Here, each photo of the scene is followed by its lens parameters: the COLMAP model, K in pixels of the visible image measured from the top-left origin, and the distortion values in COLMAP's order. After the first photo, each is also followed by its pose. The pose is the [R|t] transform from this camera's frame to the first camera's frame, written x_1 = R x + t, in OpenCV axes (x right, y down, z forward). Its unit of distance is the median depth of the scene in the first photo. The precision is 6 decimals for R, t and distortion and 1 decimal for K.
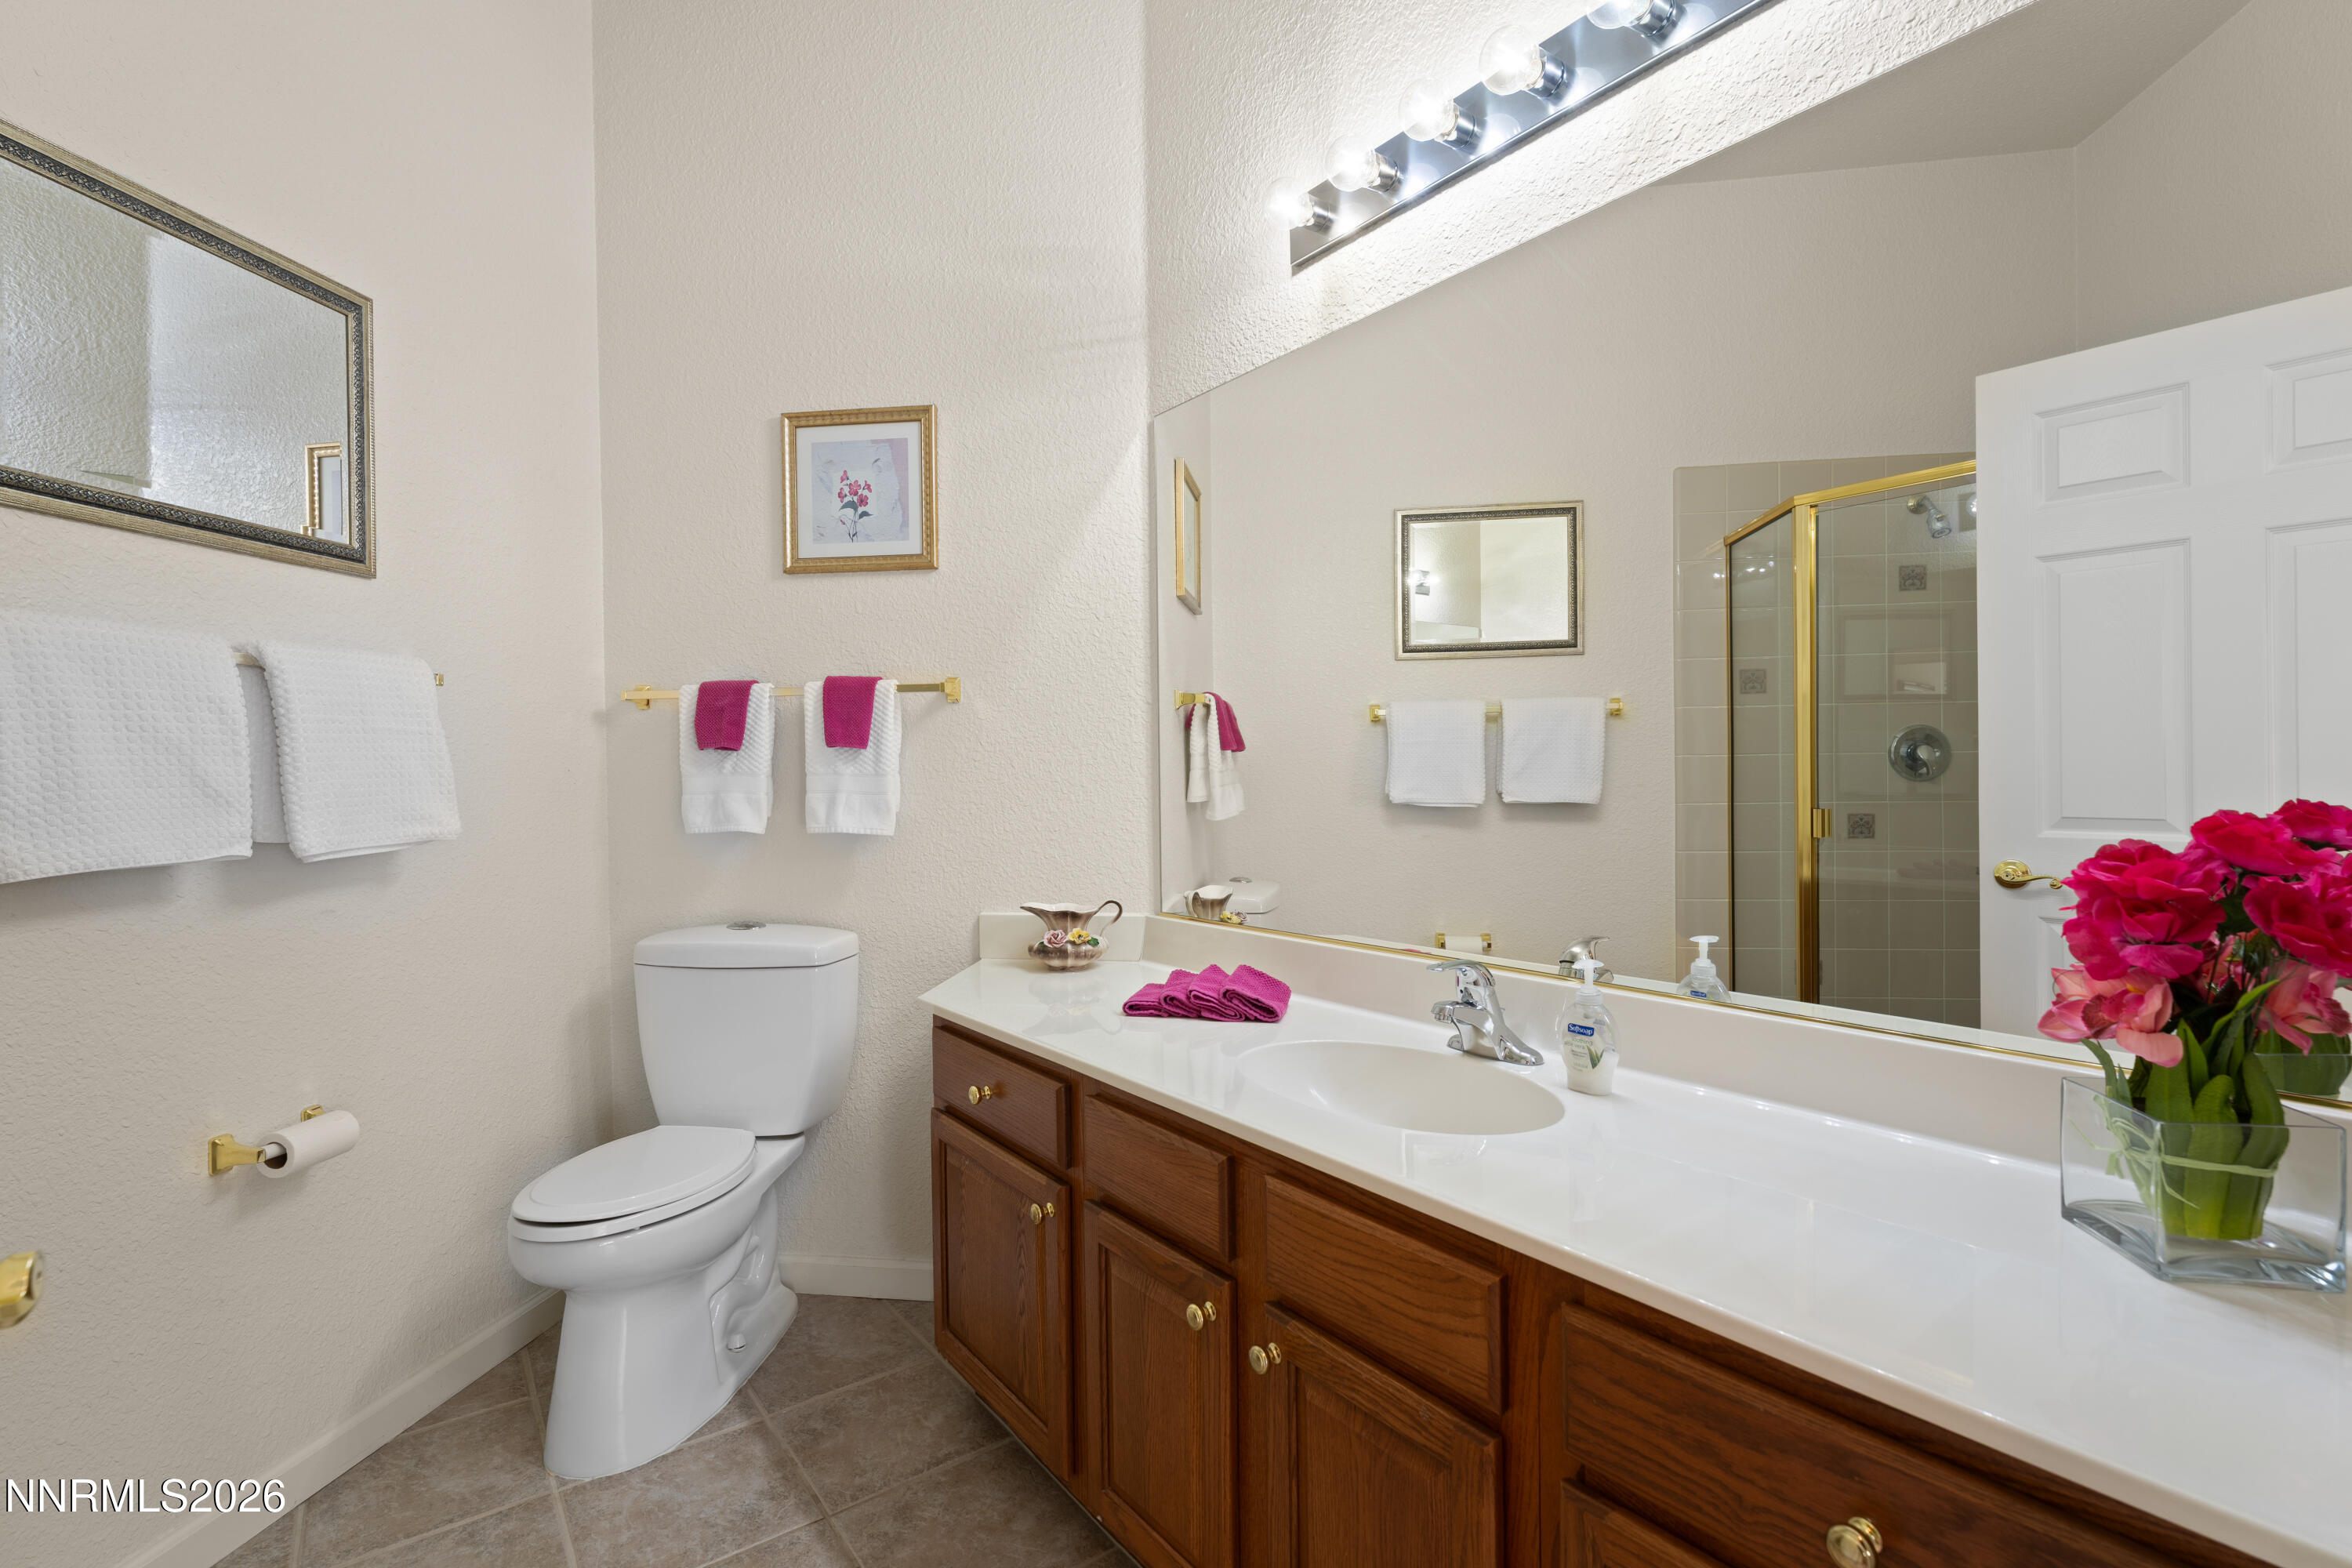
lens RADIAL K [[1058.5, 0, 1167.3], [0, 1058.5, 787.1], [0, 0, 1]] dist [0.000399, -0.001478]
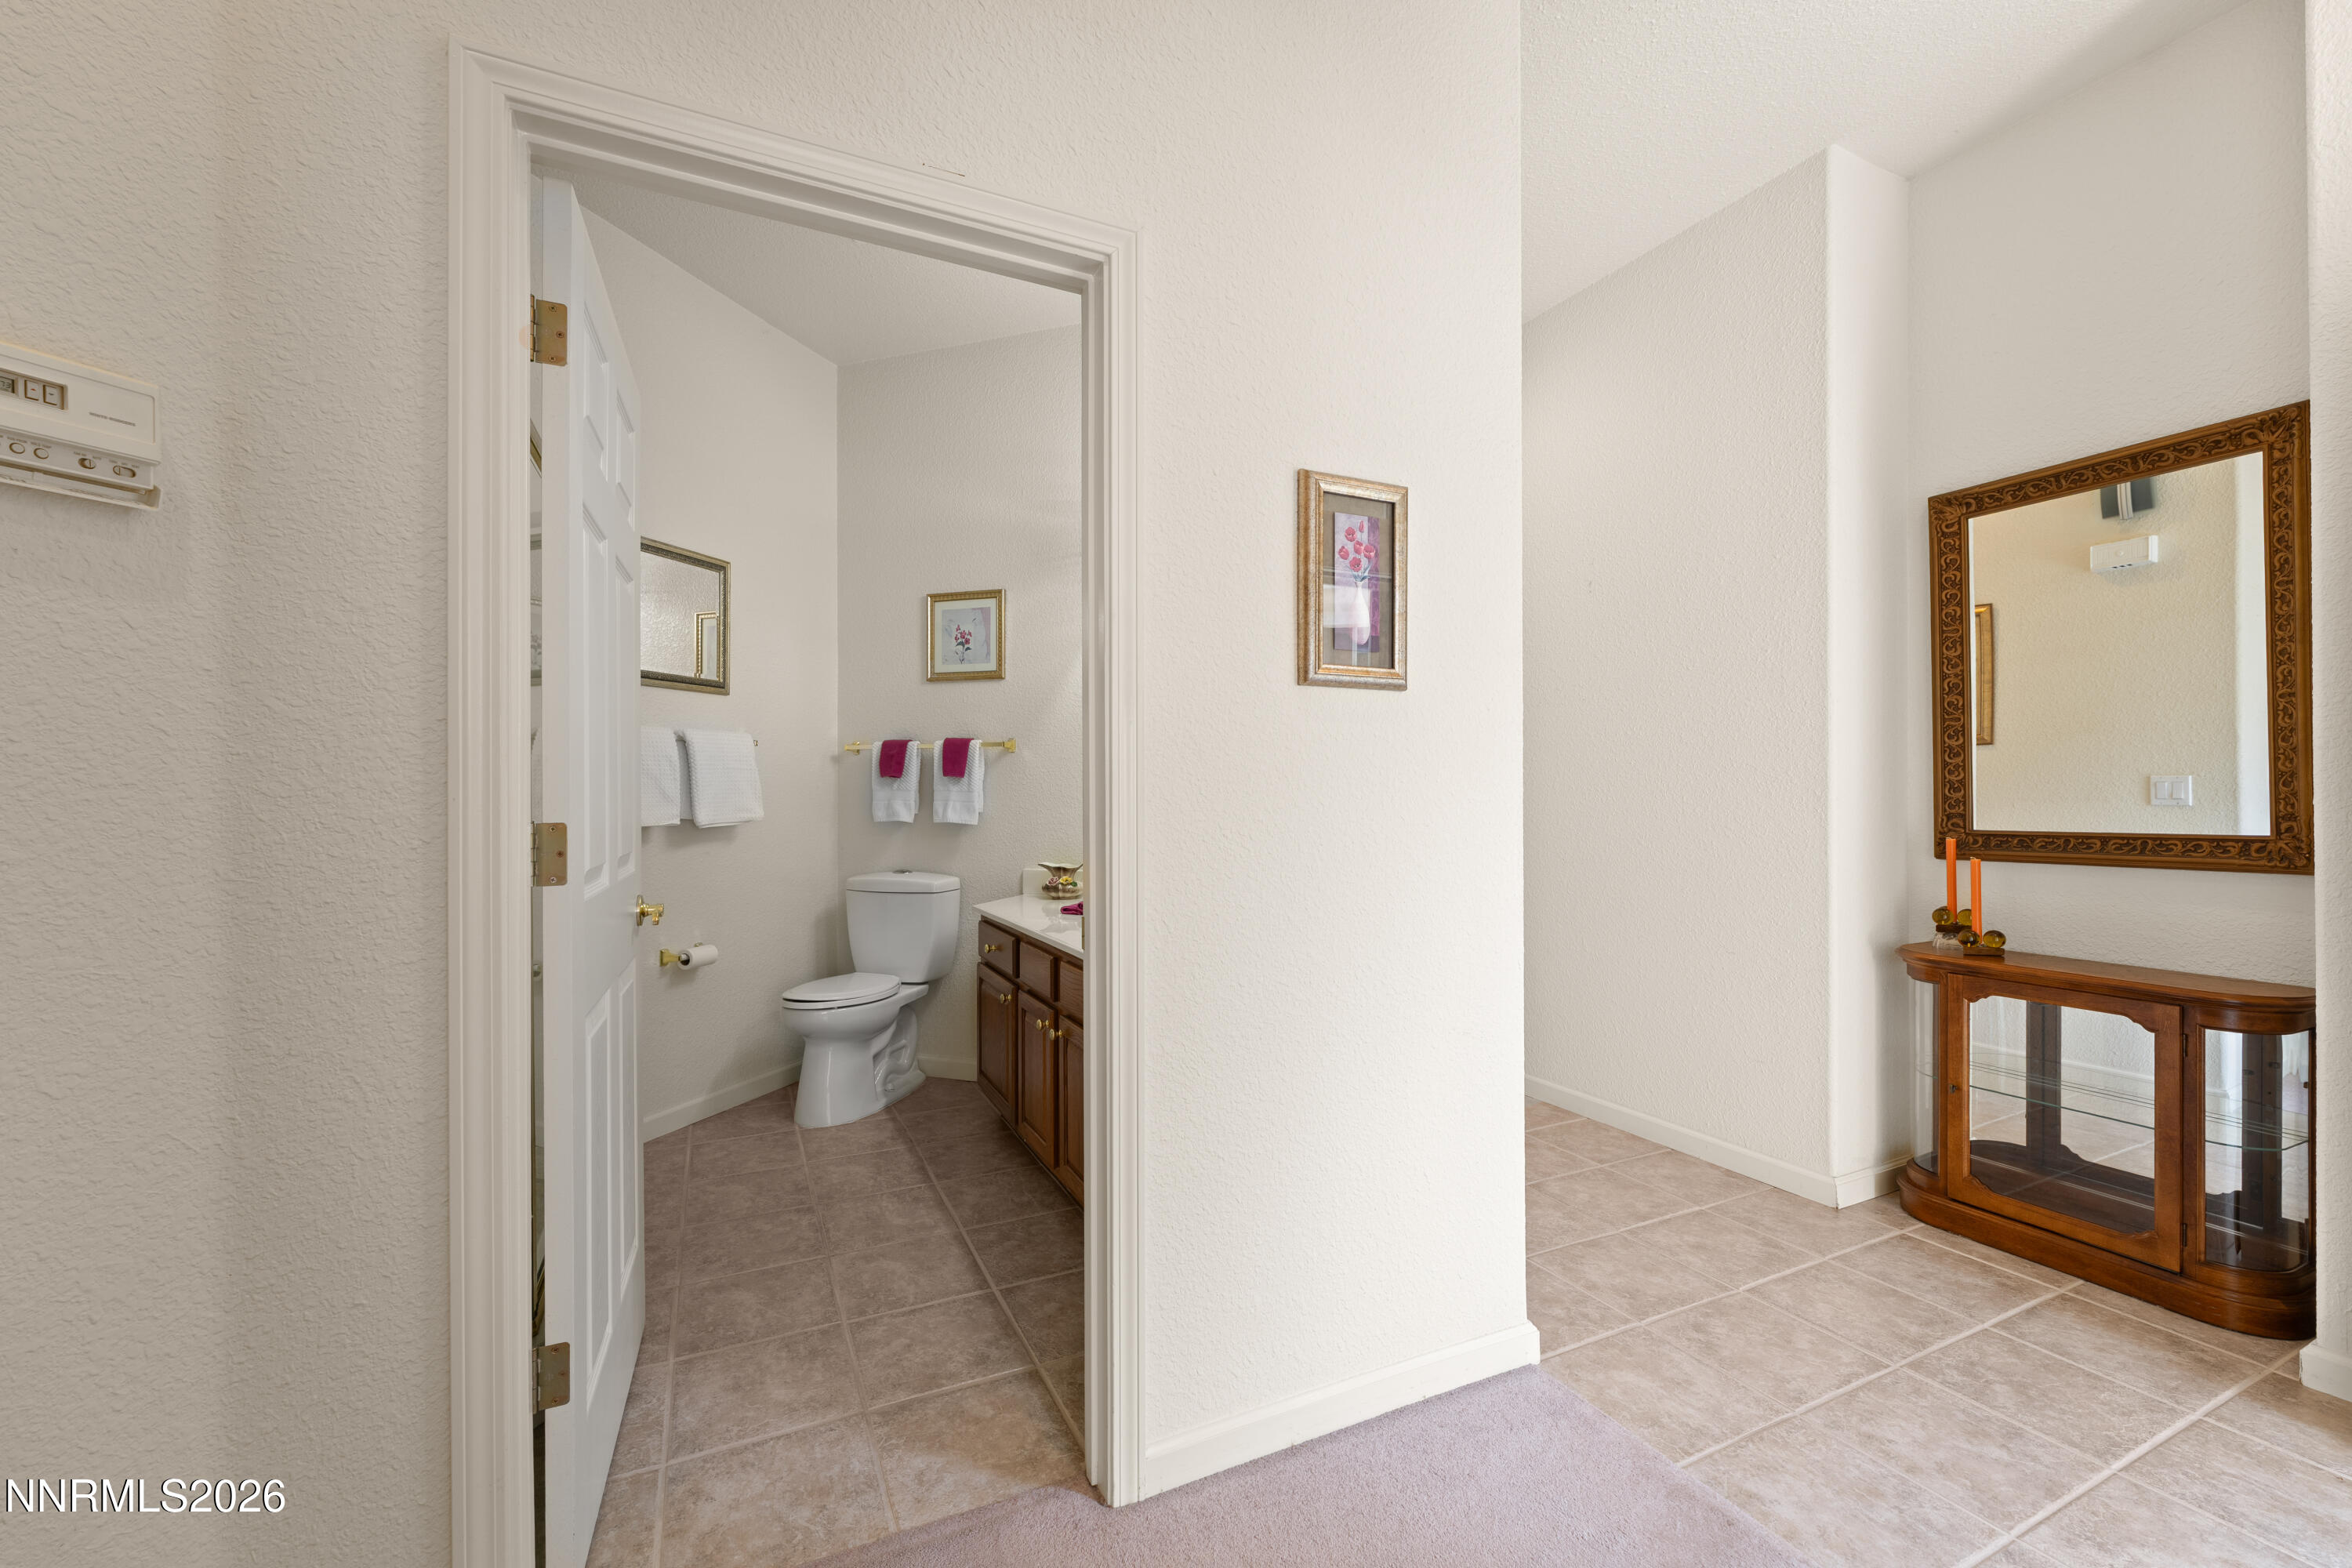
lens RADIAL K [[956.2, 0, 1180.8], [0, 956.2, 788.8], [0, 0, 1]] dist [-0.001496, -0.001369]
pose [[0.982524, 0.009726, -0.185881, 0.412501], [-0.012783, 0.999802, -0.015253, 0.004212], [0.185695, 0.017362, 0.982454, -0.588828]]
